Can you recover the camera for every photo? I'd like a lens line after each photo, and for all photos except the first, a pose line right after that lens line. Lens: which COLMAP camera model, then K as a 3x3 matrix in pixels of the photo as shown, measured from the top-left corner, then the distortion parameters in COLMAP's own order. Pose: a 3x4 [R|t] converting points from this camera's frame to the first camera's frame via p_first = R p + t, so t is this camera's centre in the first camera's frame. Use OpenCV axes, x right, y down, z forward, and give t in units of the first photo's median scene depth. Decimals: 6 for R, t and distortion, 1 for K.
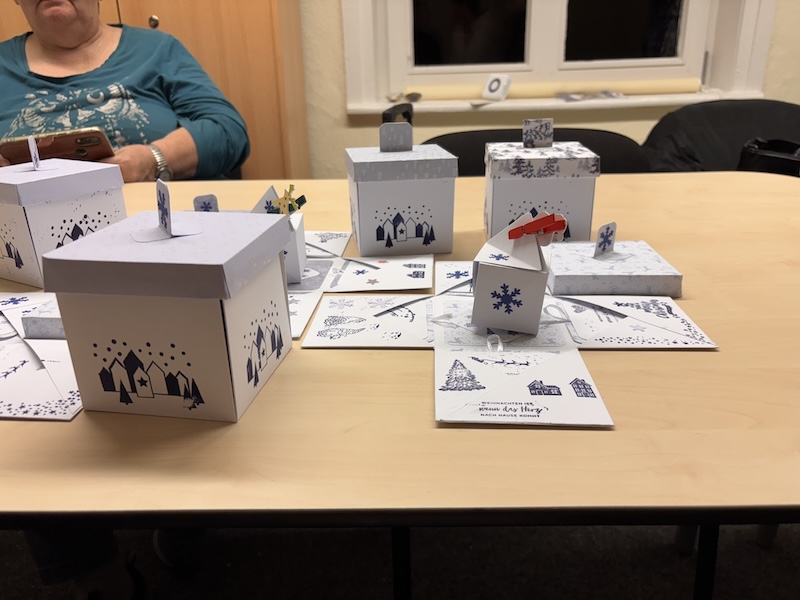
lens RADIAL K [[620.2, 0, 403.6], [0, 620.2, 295.0], [0, 0, 1]] dist [0.005438, -0.013557]
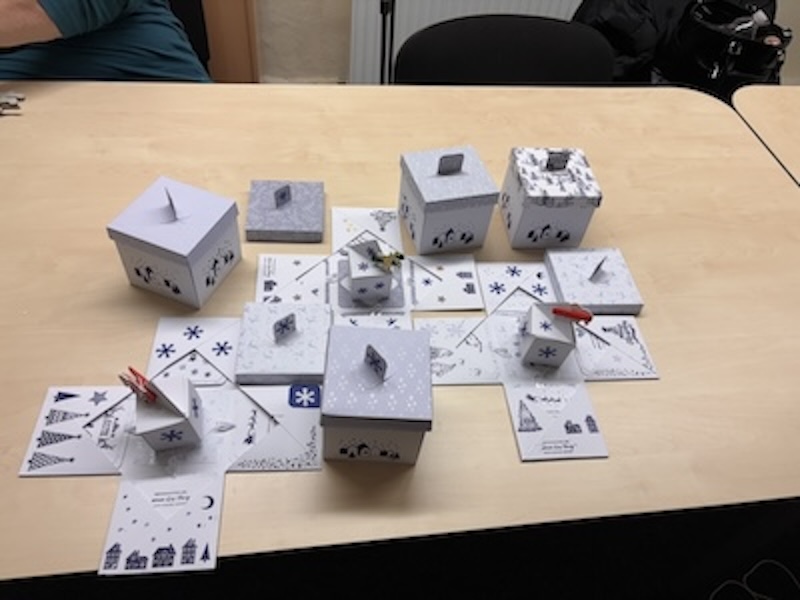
lens RADIAL K [[620.2, 0, 403.6], [0, 620.2, 295.0], [0, 0, 1]] dist [0.005438, -0.013557]
pose [[0.983549, -0.031159, 0.177932, -0.450704], [-0.055073, 0.886393, 0.459645, -0.787401], [-0.172040, -0.461883, 0.870095, -0.256104]]
